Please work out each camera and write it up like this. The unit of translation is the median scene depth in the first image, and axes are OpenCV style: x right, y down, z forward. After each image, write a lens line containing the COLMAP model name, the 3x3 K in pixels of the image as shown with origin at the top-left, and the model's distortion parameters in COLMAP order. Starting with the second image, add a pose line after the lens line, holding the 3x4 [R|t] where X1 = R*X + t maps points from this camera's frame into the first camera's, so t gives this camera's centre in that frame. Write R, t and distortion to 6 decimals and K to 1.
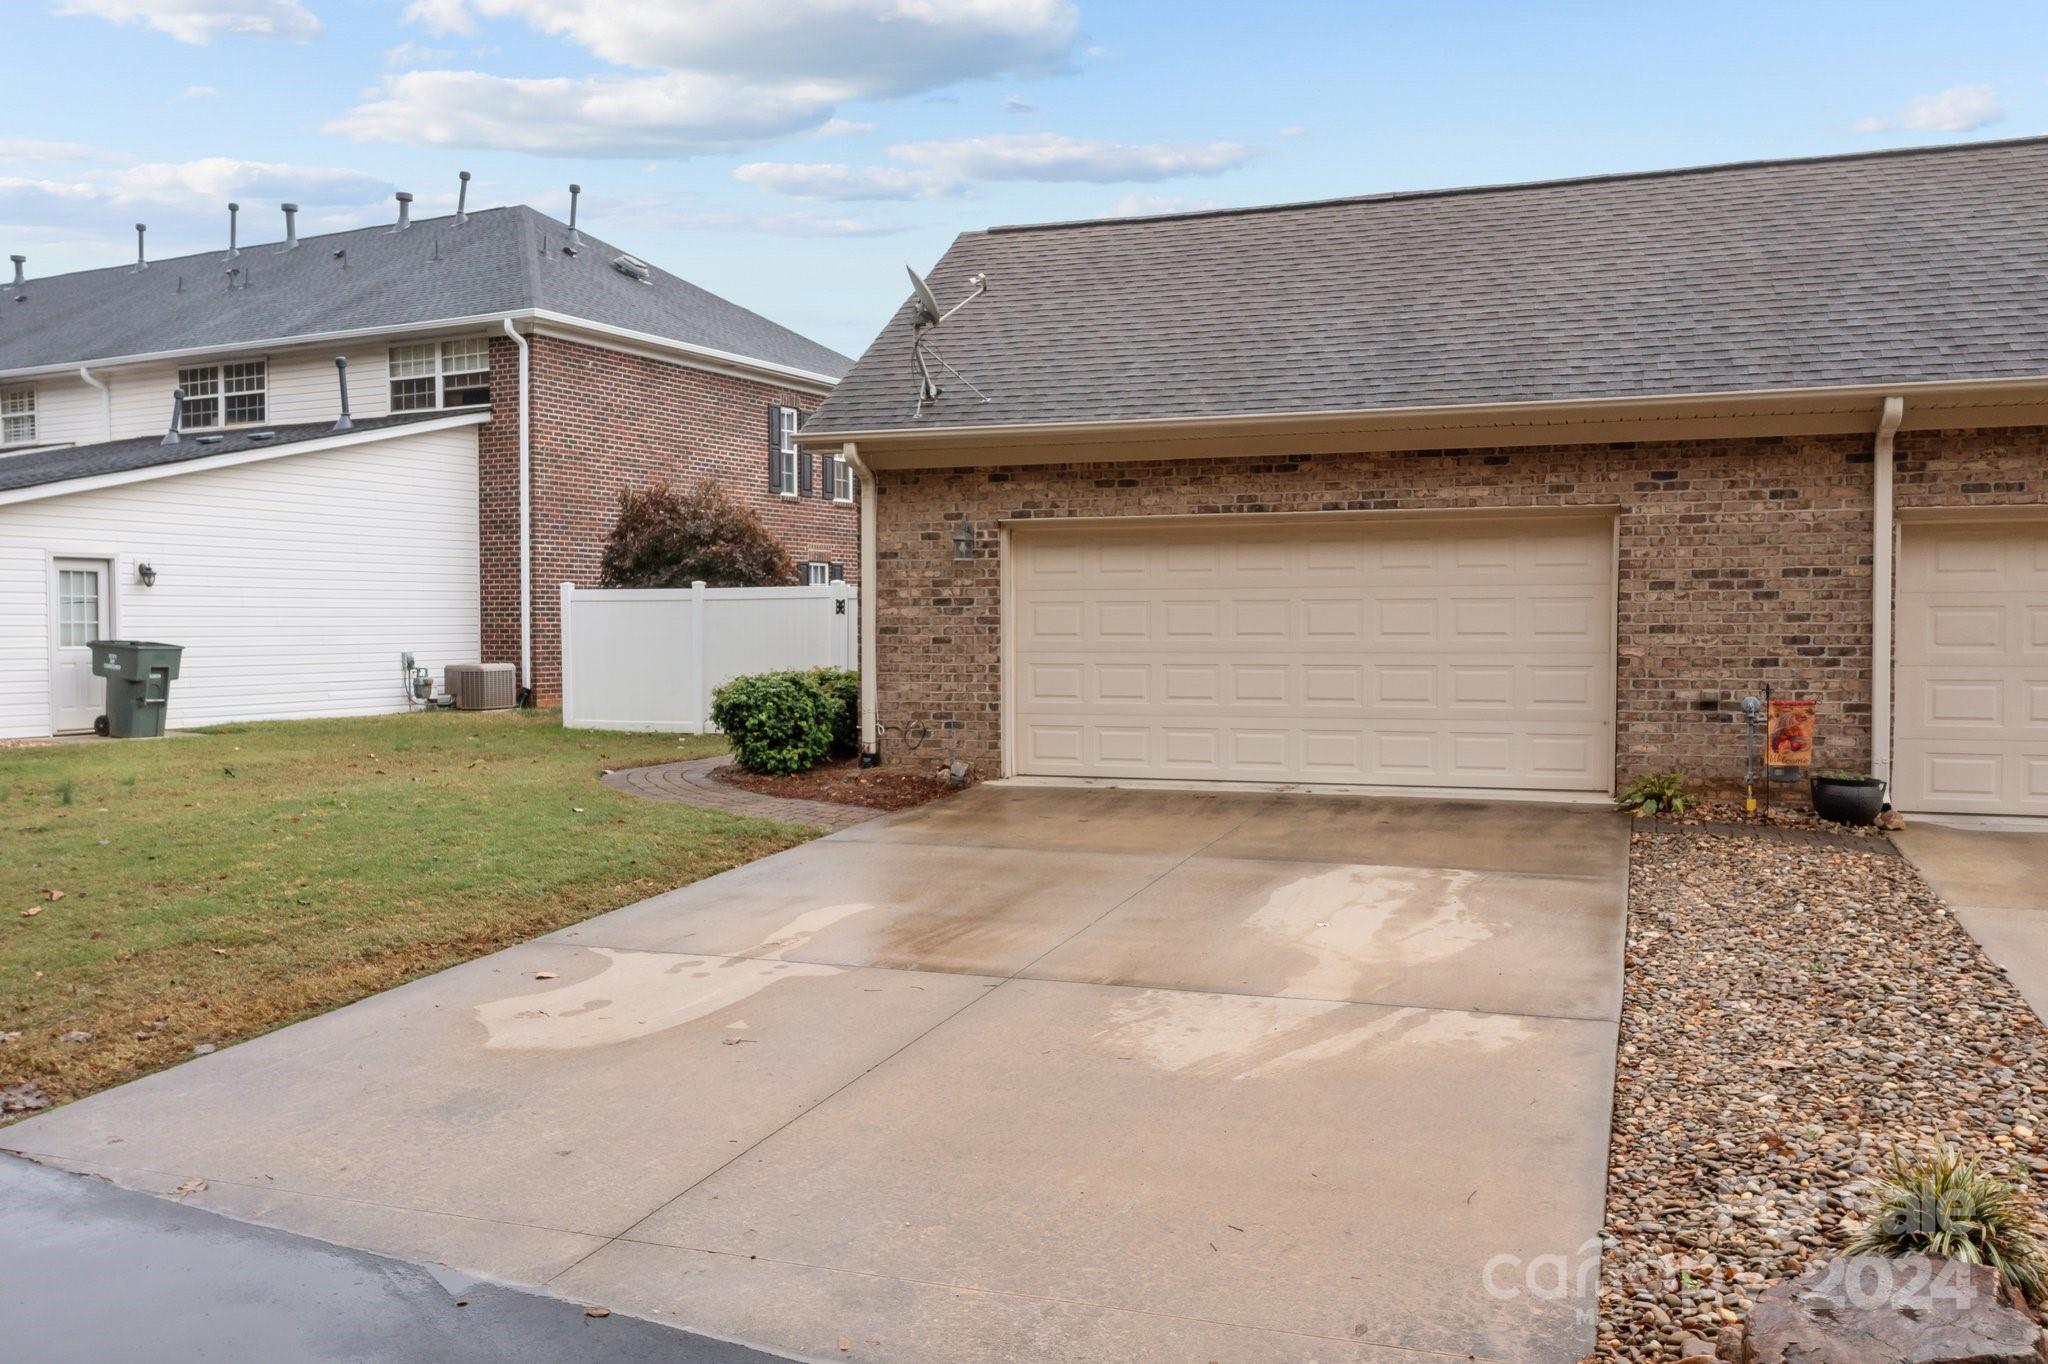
lens RADIAL K [[1643.6, 0, 1044.4], [0, 1643.6, 691.8], [0, 0, 1]] dist [-0.003325, 0.023343]
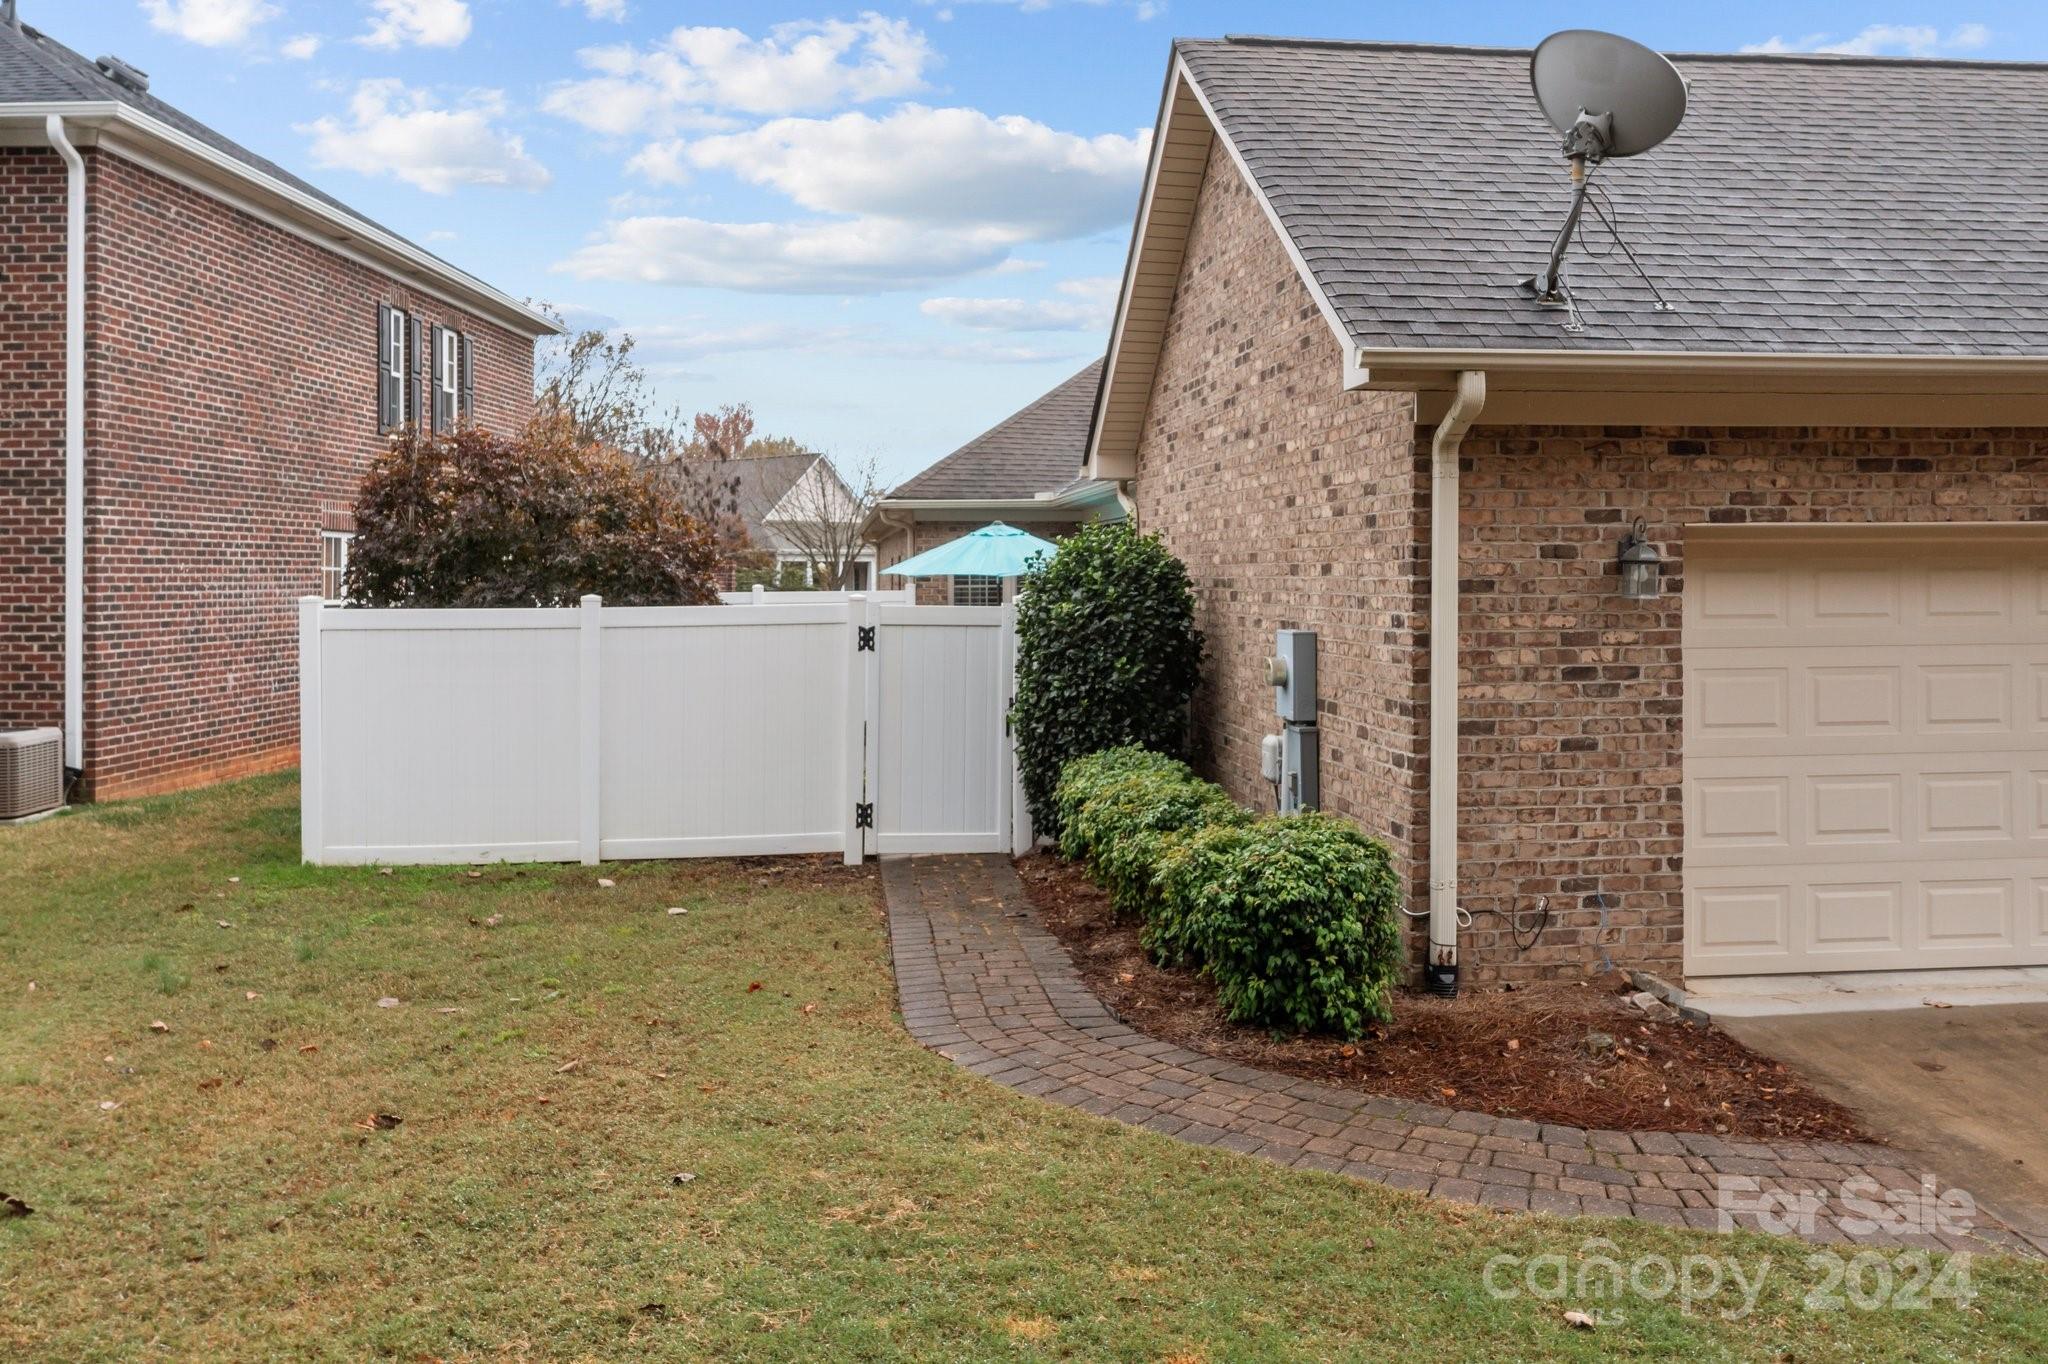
lens RADIAL K [[1643.6, 0, 1038.2], [0, 1643.6, 588.8], [0, 0, 1]] dist [-0.003325, 0.023343]
pose [[0.899065, -0.007921, 0.437743, -0.464304], [0.021865, 0.999401, -0.026824, -0.072918], [-0.437268, 0.033688, 0.898700, 0.601274]]
